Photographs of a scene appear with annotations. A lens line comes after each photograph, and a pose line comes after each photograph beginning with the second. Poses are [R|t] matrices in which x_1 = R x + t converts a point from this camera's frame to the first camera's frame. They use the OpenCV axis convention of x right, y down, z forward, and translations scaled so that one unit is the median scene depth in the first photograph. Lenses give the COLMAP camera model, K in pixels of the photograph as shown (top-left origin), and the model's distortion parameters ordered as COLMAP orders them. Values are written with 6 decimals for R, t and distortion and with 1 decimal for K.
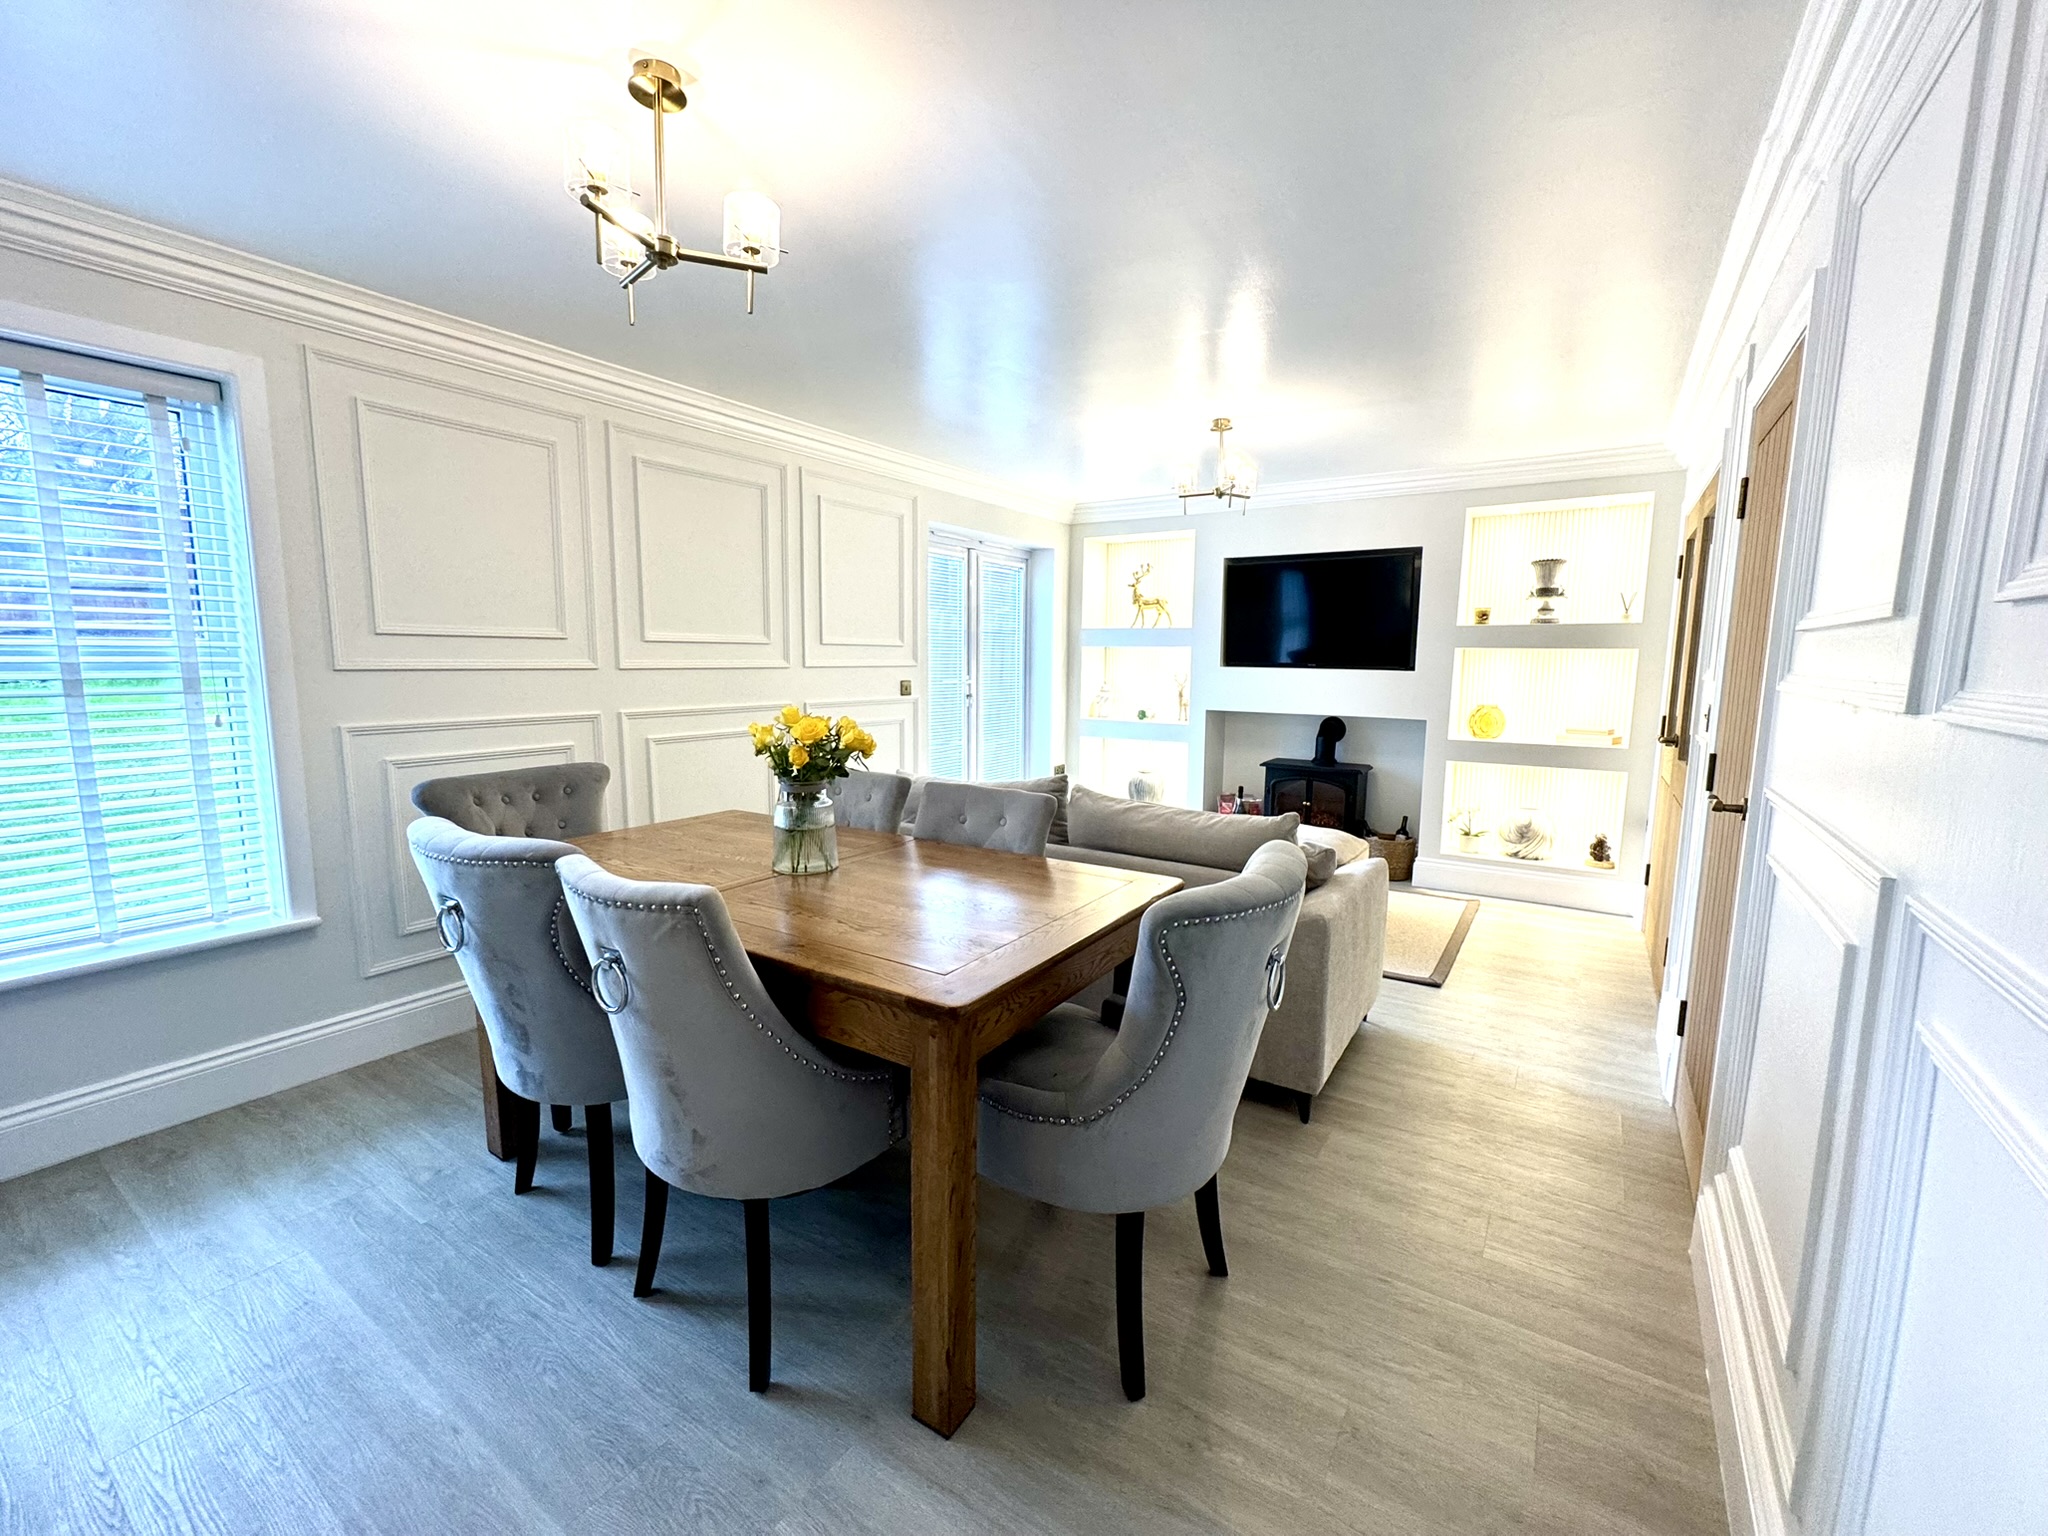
lens RADIAL K [[843.6, 0, 1018.1], [0, 843.6, 778.4], [0, 0, 1]] dist [-0.003210, -0.000259]
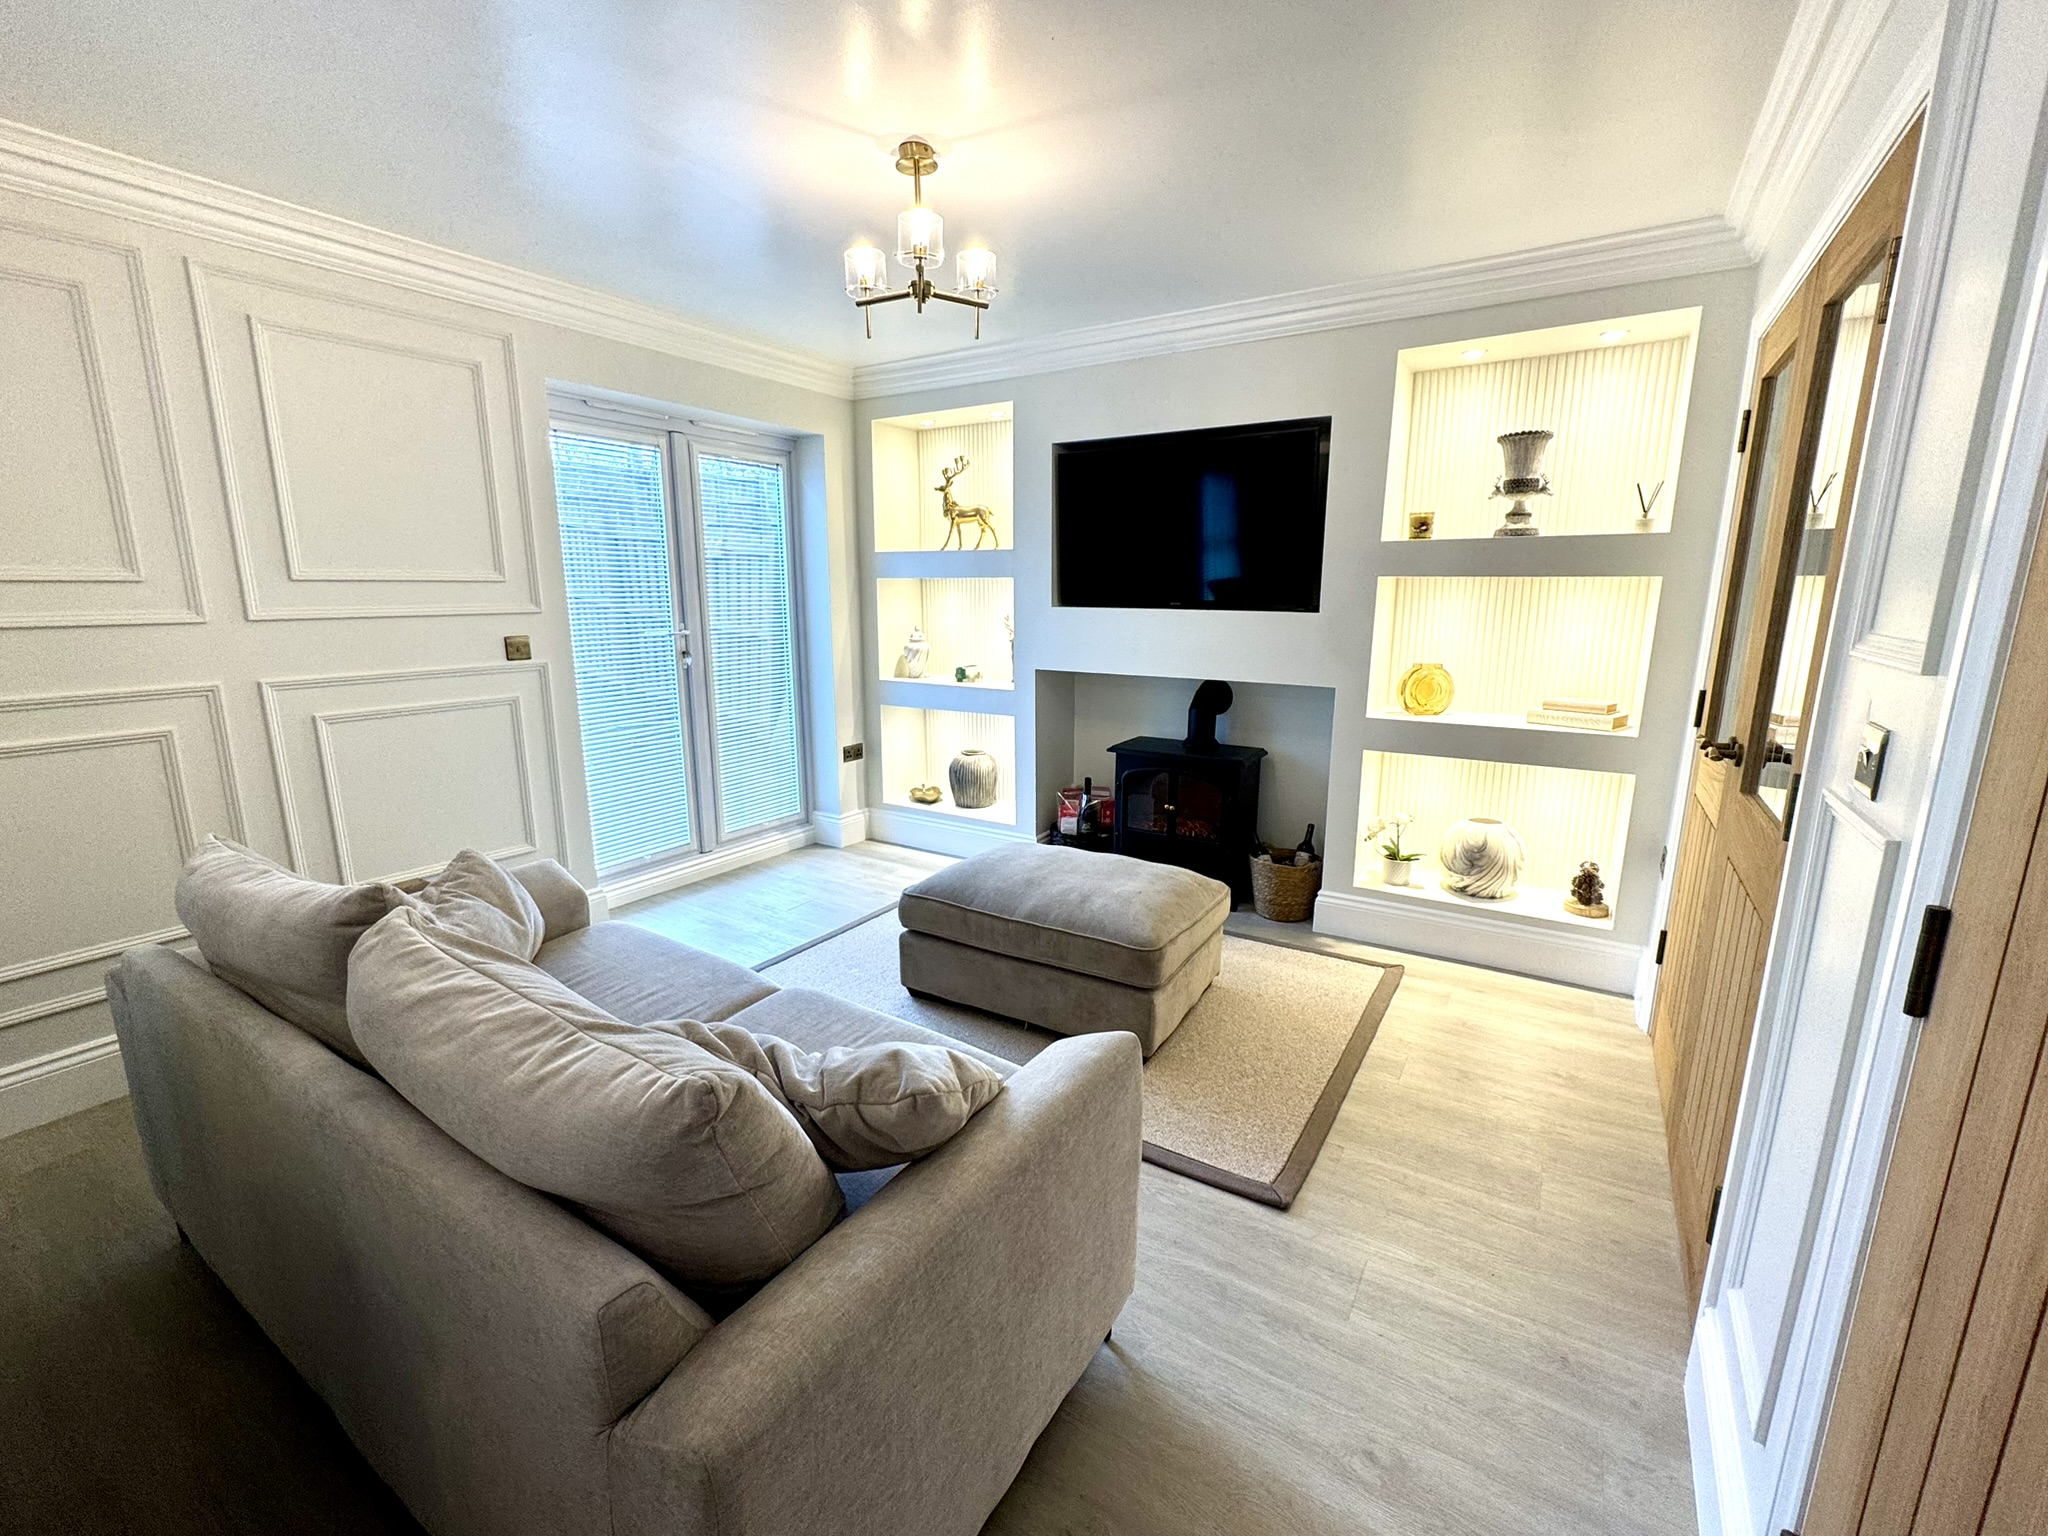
lens RADIAL K [[843.6, 0, 1028.9], [0, 843.6, 776.5], [0, 0, 1]] dist [-0.003210, -0.000259]
pose [[0.999778, -0.012307, 0.017078, 0.230219], [0.010920, 0.996809, 0.079074, -0.054551], [-0.017997, -0.078870, 0.996722, 0.338003]]
